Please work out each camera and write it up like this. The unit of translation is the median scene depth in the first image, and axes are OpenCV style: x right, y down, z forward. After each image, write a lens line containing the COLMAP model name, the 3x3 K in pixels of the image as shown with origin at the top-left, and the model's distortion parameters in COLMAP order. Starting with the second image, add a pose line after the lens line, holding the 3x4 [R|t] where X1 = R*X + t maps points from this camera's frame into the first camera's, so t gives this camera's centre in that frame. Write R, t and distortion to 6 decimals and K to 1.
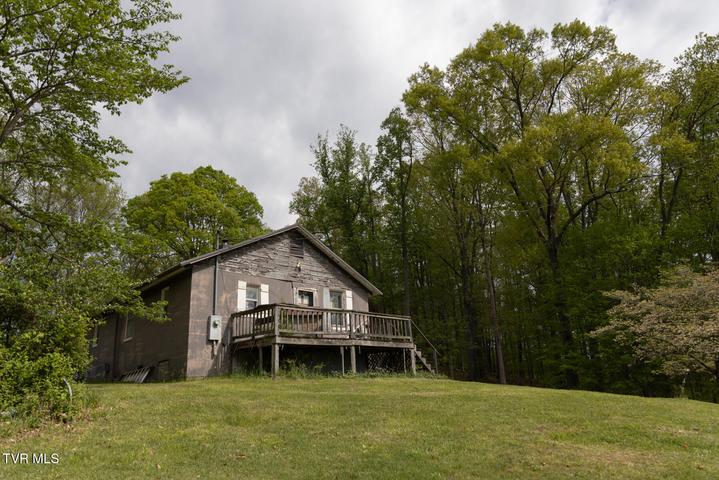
lens RADIAL K [[495.1, 0, 359.5], [0, 495.1, 240.0], [0, 0, 1]] dist [-0.002218, -0.000236]
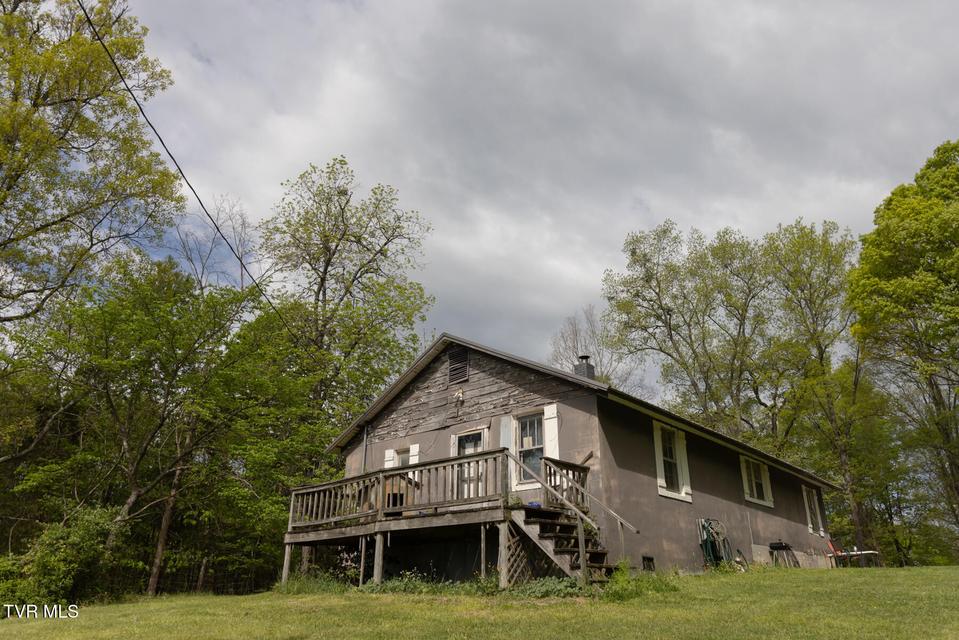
lens RADIAL K [[660.6, 0, 479.5], [0, 660.6, 320.0], [0, 0, 1]] dist [0.002983, 0.001167]
pose [[0.061043, -0.338577, -0.938957, 0.708394], [0.300938, 0.903179, -0.306111, 0.232390], [0.951688, -0.263882, 0.157024, 0.944547]]
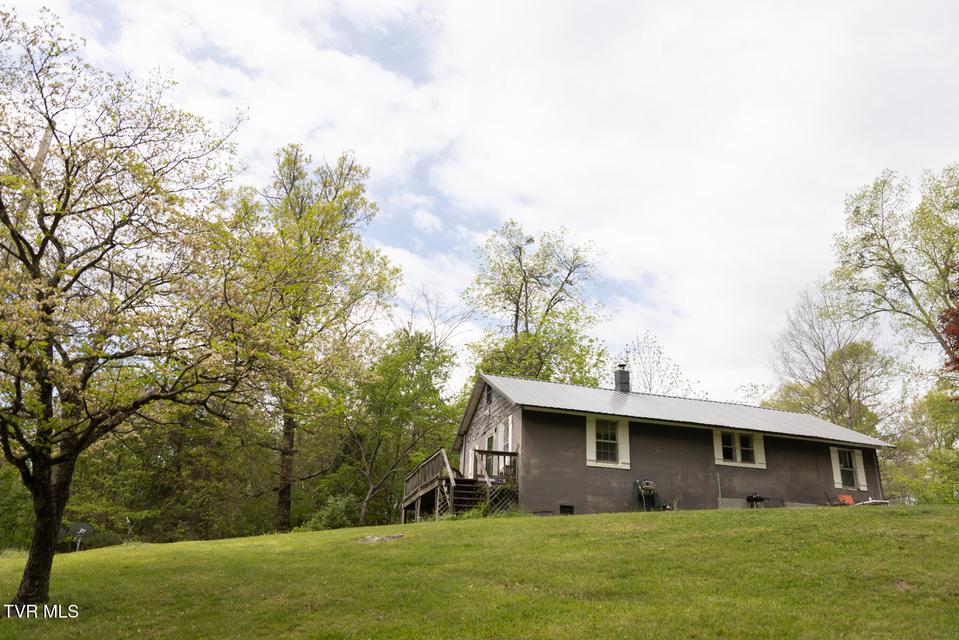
lens RADIAL K [[660.6, 0, 479.5], [0, 660.6, 320.0], [0, 0, 1]] dist [0.002983, 0.001167]
pose [[-0.462206, -0.290049, -0.837996, 1.064335], [0.275053, 0.851496, -0.446430, 0.487151], [0.843037, -0.436836, -0.313788, 1.515634]]
